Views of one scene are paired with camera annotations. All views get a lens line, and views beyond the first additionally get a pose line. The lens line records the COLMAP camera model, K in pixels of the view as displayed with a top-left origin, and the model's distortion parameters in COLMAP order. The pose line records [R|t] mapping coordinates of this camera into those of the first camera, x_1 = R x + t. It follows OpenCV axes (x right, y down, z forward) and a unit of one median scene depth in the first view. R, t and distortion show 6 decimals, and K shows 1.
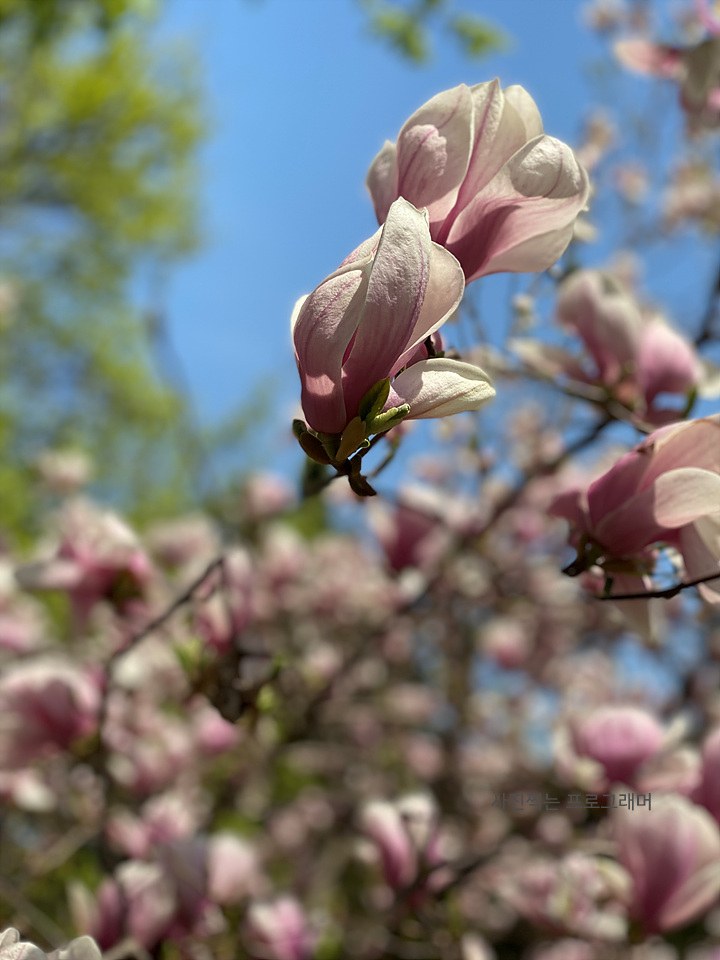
lens RADIAL K [[1454.9, 0, 356.3], [0, 1454.9, 478.4], [0, 0, 1]] dist [0.137317, 0.000000]
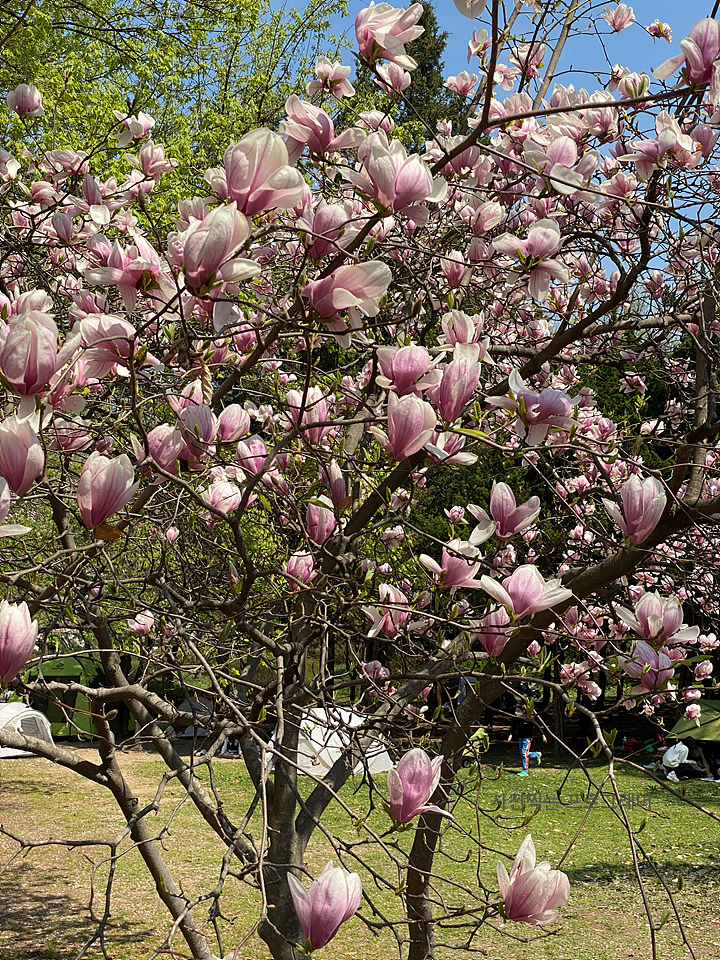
lens RADIAL K [[1454.9, 0, 360.8], [0, 1454.9, 479.1], [0, 0, 1]] dist [0.137317, 0.000000]
pose [[0.999586, 0.012476, -0.025926, 0.059123], [-0.004460, 0.957392, 0.288757, -0.078016], [0.028424, -0.288522, 0.957051, -0.288840]]
